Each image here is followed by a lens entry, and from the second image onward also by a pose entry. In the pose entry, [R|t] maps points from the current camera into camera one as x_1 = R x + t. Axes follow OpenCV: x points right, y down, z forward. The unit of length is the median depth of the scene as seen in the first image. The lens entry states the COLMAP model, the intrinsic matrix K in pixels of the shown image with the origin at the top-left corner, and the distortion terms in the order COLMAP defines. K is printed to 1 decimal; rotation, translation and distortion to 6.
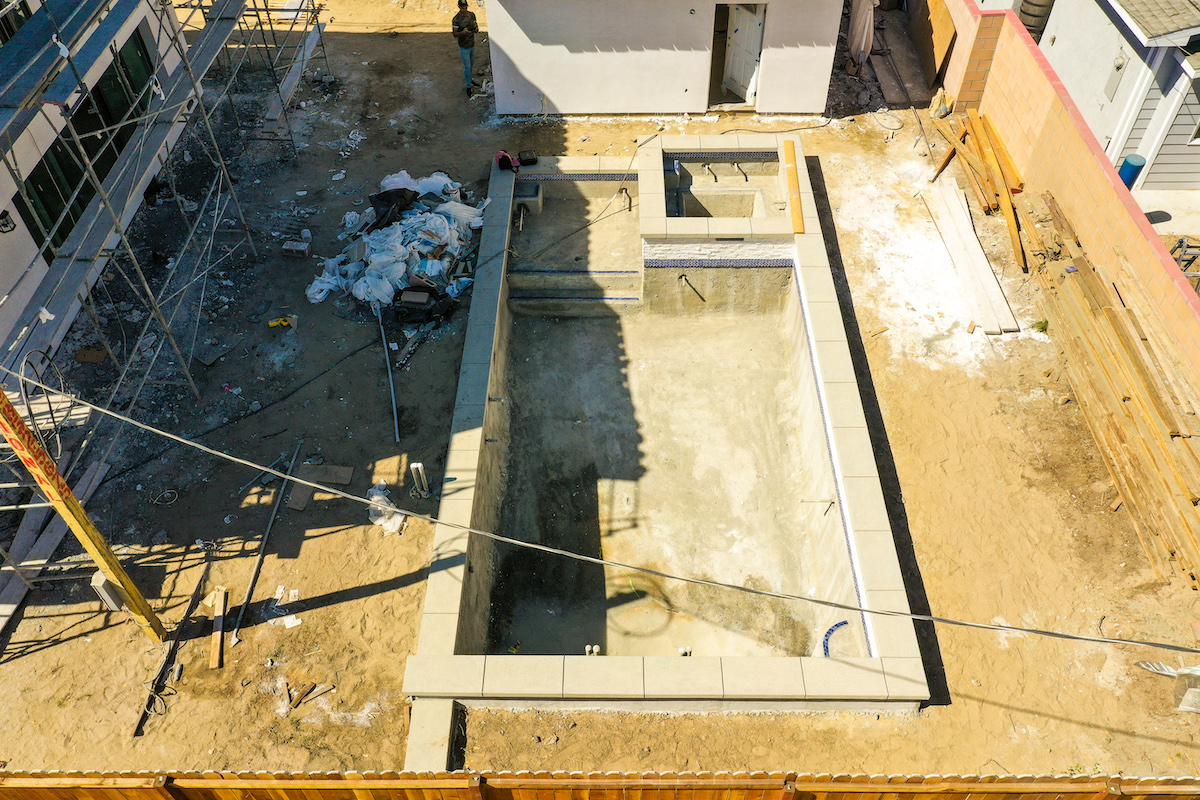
lens RADIAL K [[941.1, 0, 602.9], [0, 941.1, 400.3], [0, 0, 1]] dist [-0.002158, -0.003488]
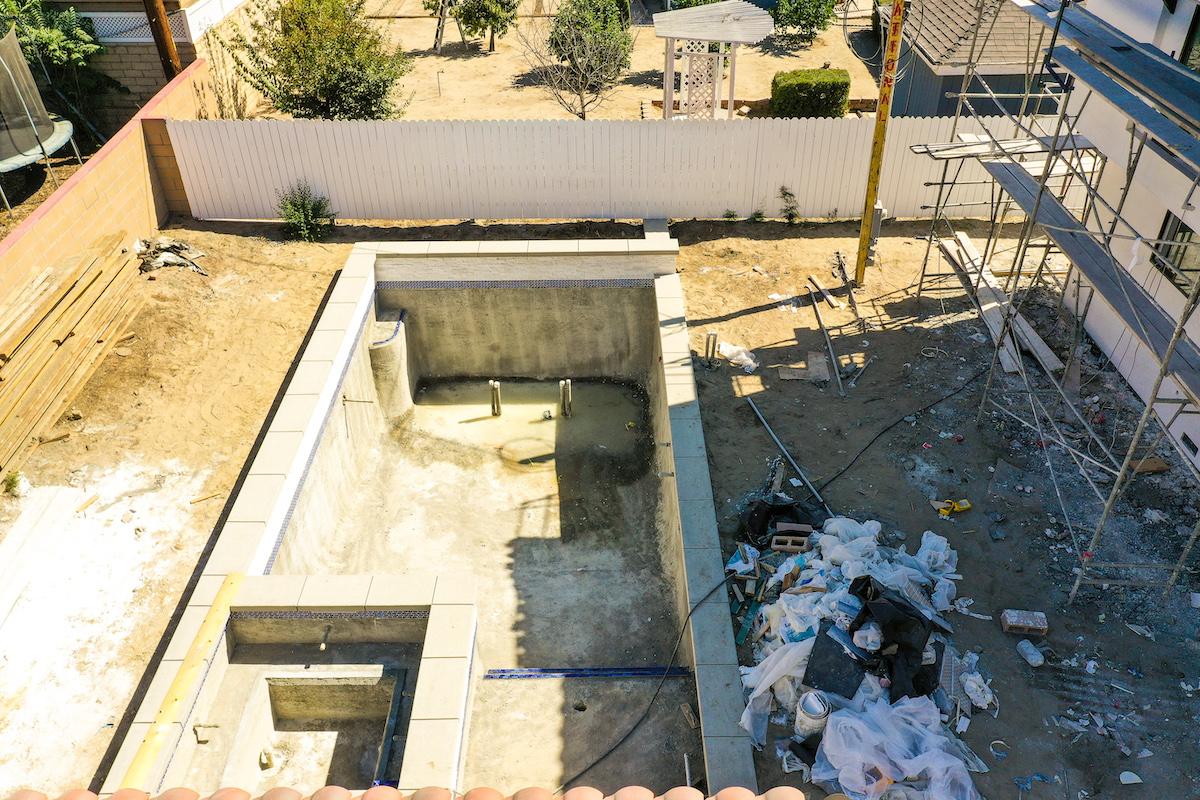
lens RADIAL K [[941.1, 0, 602.9], [0, 941.1, 400.3], [0, 0, 1]] dist [-0.002158, -0.003488]
pose [[-0.999575, 0.029159, 0.000447, -0.055560], [0.003801, 0.115064, 0.993351, -0.907637], [0.028914, 0.992930, -0.115126, 1.038192]]
